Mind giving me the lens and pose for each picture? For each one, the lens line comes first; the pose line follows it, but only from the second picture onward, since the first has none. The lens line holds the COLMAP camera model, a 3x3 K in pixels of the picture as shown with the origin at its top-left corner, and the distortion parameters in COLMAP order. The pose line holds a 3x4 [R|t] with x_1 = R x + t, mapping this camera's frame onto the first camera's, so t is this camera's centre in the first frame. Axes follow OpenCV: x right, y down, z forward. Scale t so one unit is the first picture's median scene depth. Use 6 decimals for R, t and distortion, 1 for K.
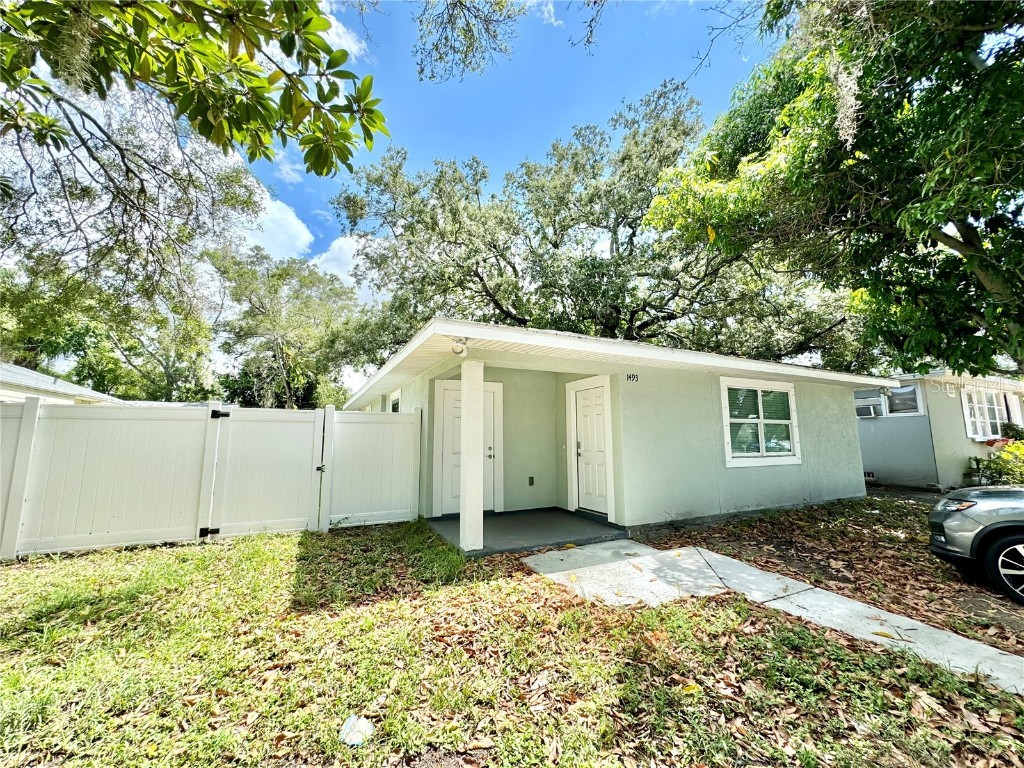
lens RADIAL K [[409.3, 0, 512.0], [0, 409.3, 384.0], [0, 0, 1]] dist [-0.001896, 0.000613]
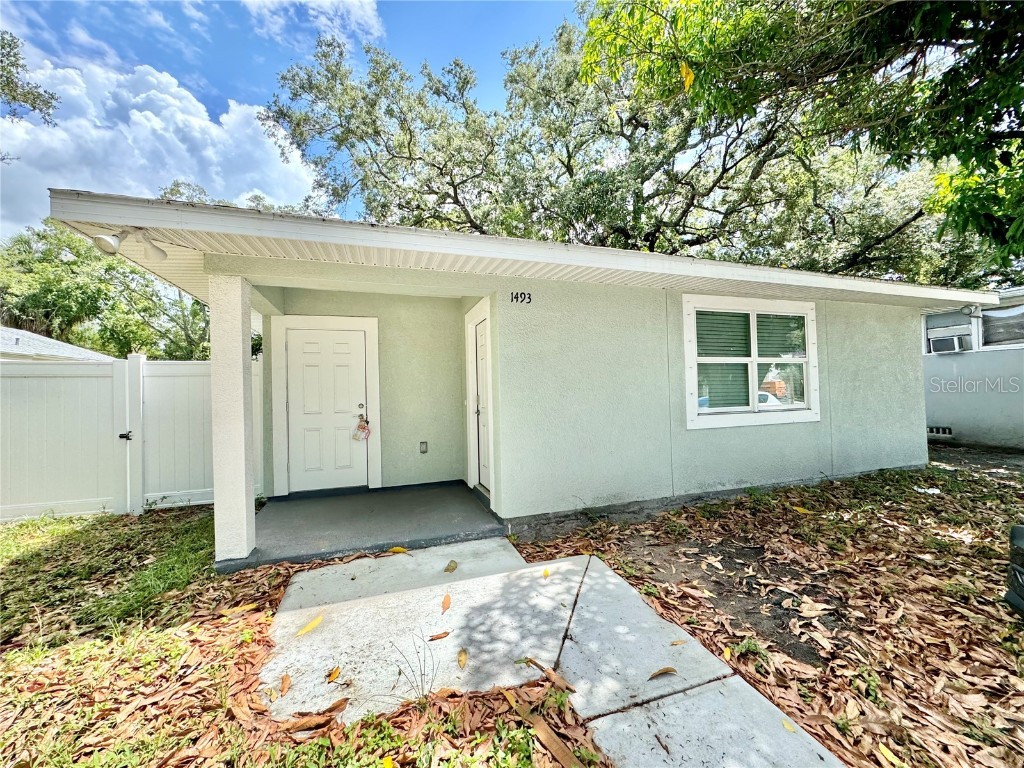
lens RADIAL K [[409.3, 0, 512.0], [0, 409.3, 384.0], [0, 0, 1]] dist [-0.001896, 0.000613]
pose [[0.991251, -0.020629, -0.130370, 0.320013], [0.035805, 0.992702, 0.115157, 0.040425], [0.127043, -0.118817, 0.984755, 0.298193]]
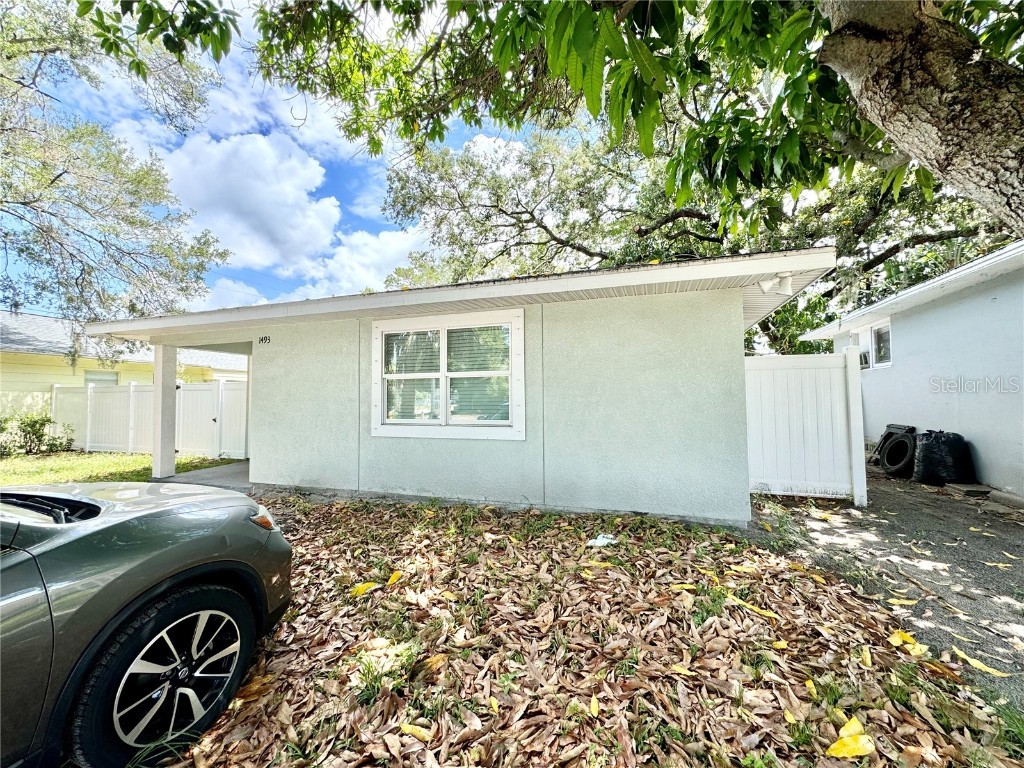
lens RADIAL K [[409.3, 0, 512.0], [0, 409.3, 384.0], [0, 0, 1]] dist [-0.001896, 0.000613]
pose [[0.703867, -0.029573, -0.709716, 1.260870], [0.098703, 0.993512, 0.056491, 0.083278], [0.703441, -0.109813, 0.702219, 0.629374]]
